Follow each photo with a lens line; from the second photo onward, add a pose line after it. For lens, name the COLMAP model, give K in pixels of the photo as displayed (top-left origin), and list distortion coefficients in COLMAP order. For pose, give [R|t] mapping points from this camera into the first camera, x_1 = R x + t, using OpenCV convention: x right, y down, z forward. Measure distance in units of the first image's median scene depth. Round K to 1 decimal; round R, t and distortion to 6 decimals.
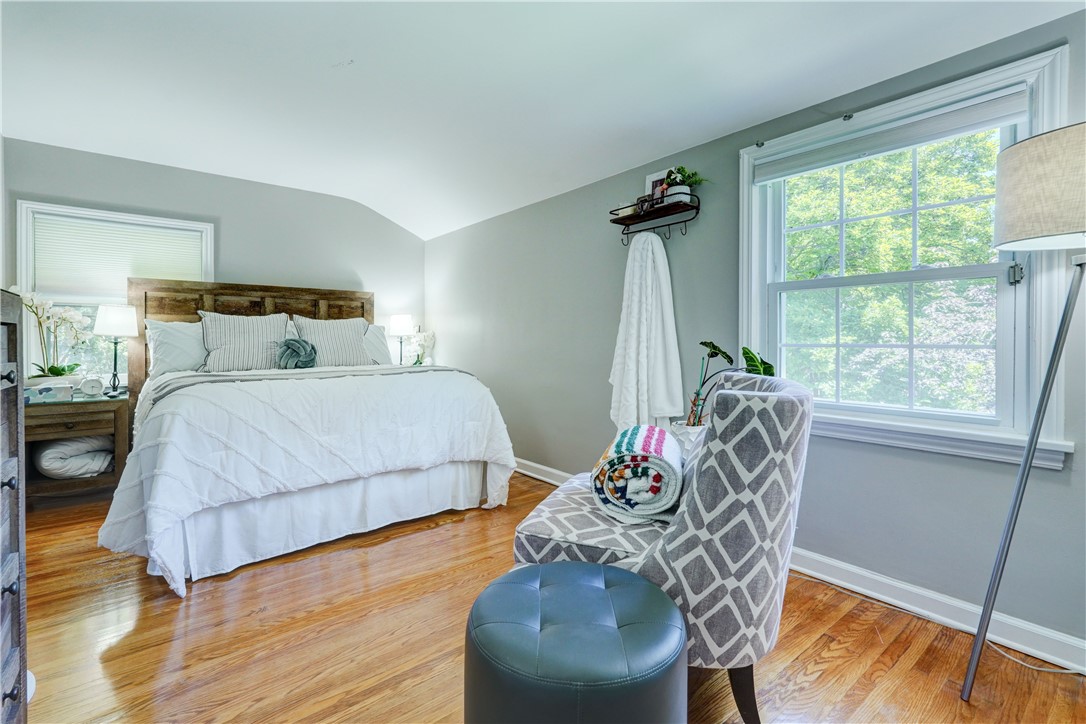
lens RADIAL K [[491.0, 0, 514.3], [0, 491.0, 357.3], [0, 0, 1]] dist [-0.014224, 0.007934]
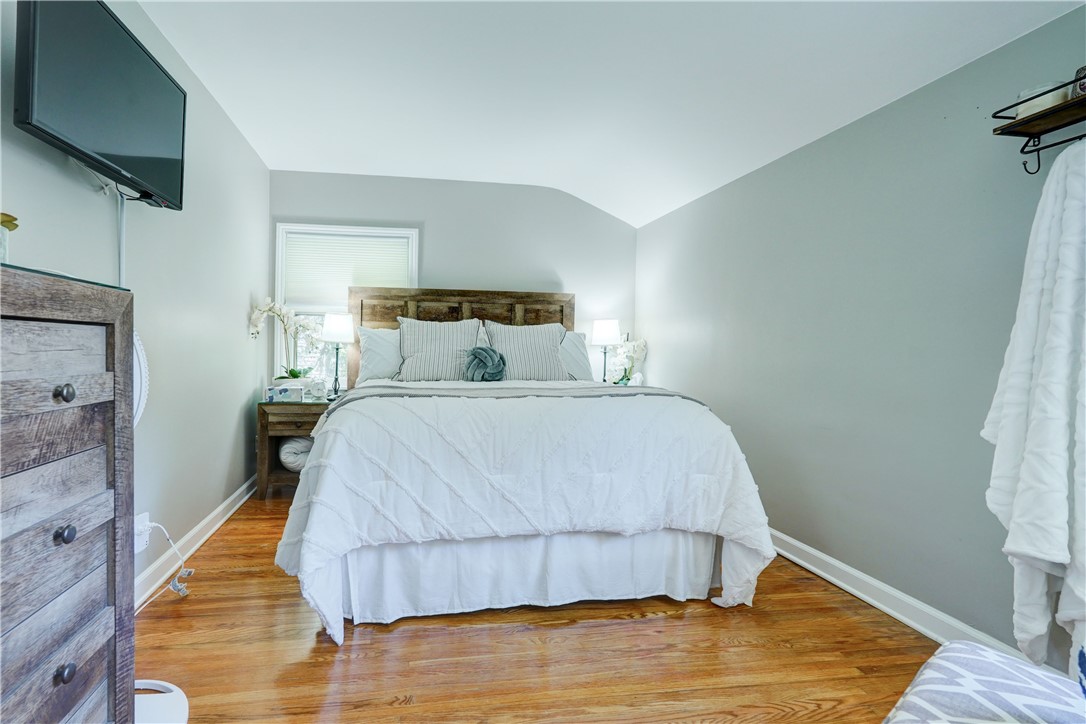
lens RADIAL K [[491.0, 0, 514.3], [0, 491.0, 357.3], [0, 0, 1]] dist [-0.014224, 0.007934]
pose [[0.911902, 0.021318, -0.409855, -0.046526], [-0.029718, 0.999458, -0.014134, -0.010842], [0.409332, 0.025069, 0.912041, 0.273715]]
